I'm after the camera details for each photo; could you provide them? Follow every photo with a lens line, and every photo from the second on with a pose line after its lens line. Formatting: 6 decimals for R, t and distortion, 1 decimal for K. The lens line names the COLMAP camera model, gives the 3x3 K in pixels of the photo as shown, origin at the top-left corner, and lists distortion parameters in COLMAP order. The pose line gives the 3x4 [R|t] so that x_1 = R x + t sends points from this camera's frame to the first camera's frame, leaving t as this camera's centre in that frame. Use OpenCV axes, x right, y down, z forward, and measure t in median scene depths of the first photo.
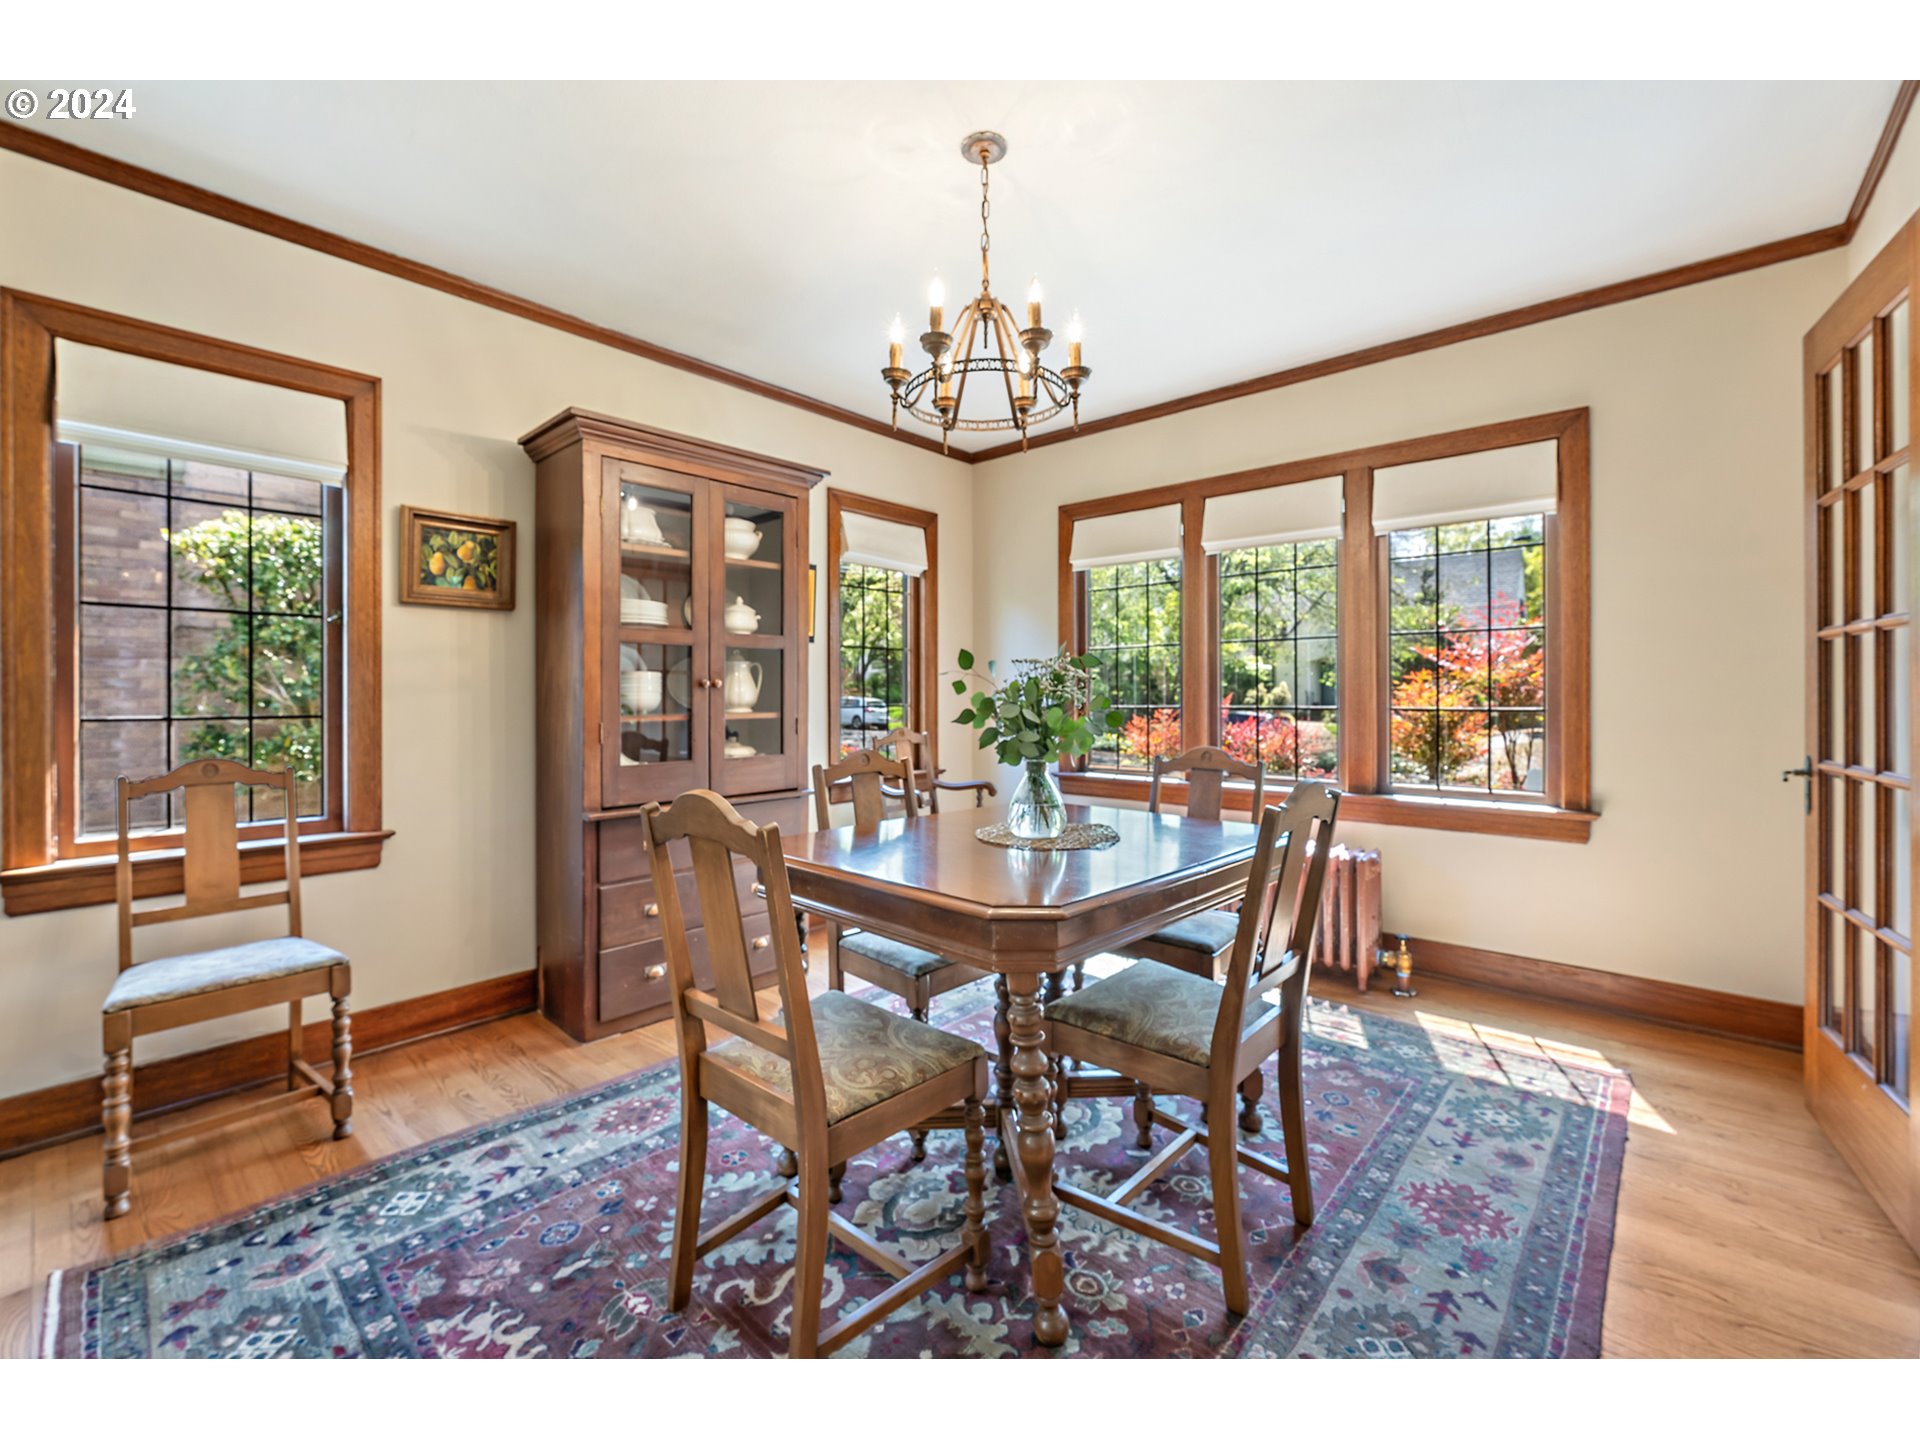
lens RADIAL K [[787.8, 0, 923.2], [0, 787.8, 691.3], [0, 0, 1]] dist [0.001610, -0.000525]
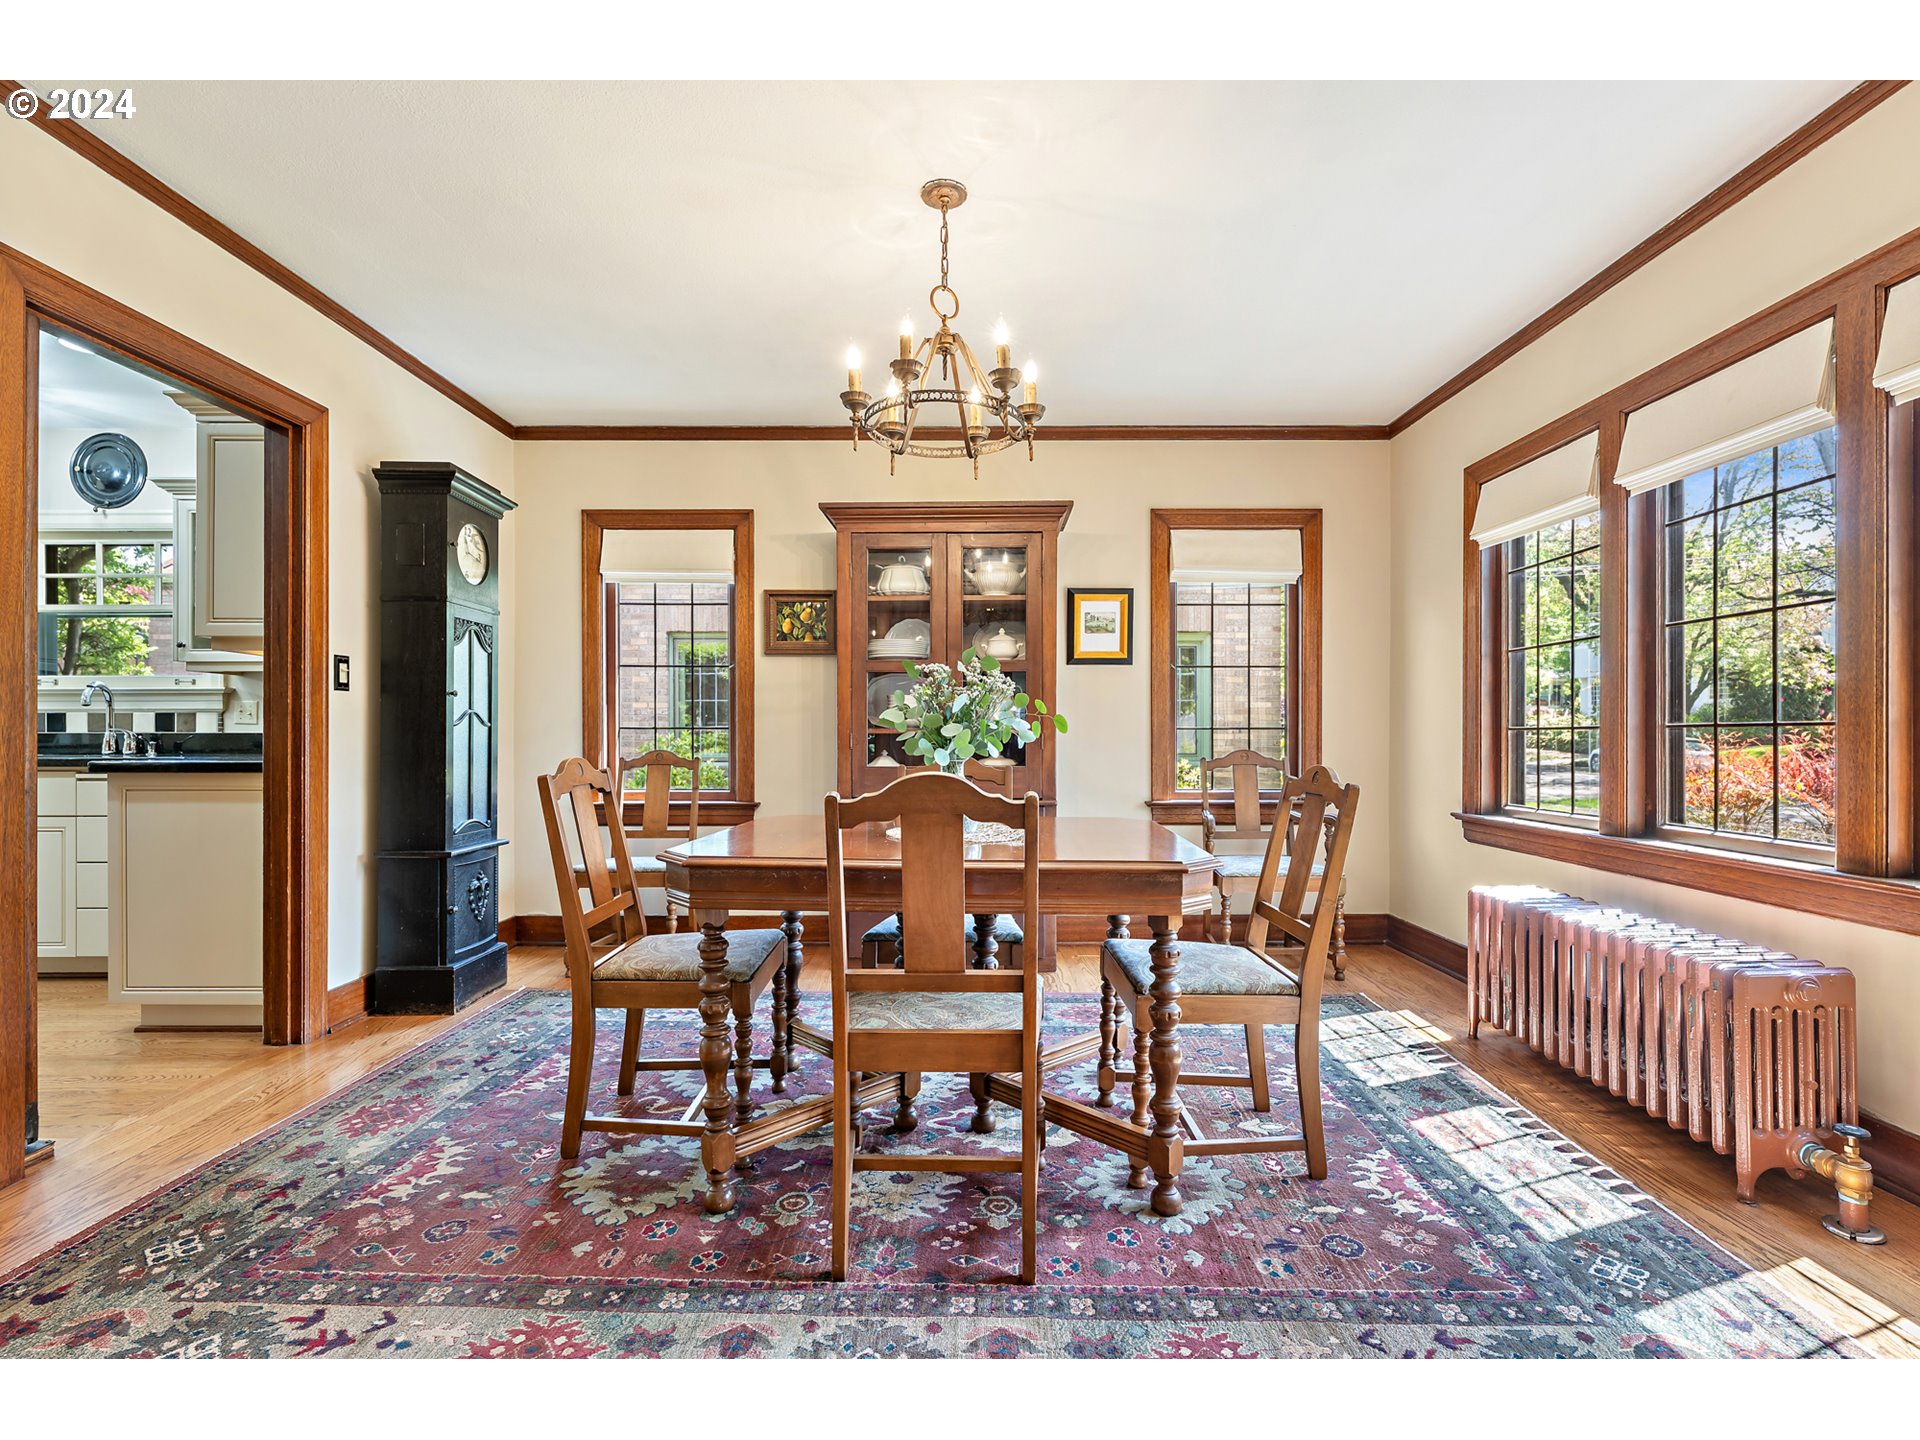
lens RADIAL K [[787.8, 0, 992.7], [0, 787.8, 736.4], [0, 0, 1]] dist [0.001610, -0.000525]
pose [[0.705582, 0.003147, -0.708621, 0.705222], [0.002483, 0.999973, 0.006914, 0.036352], [0.708624, -0.006638, 0.705555, 0.228905]]
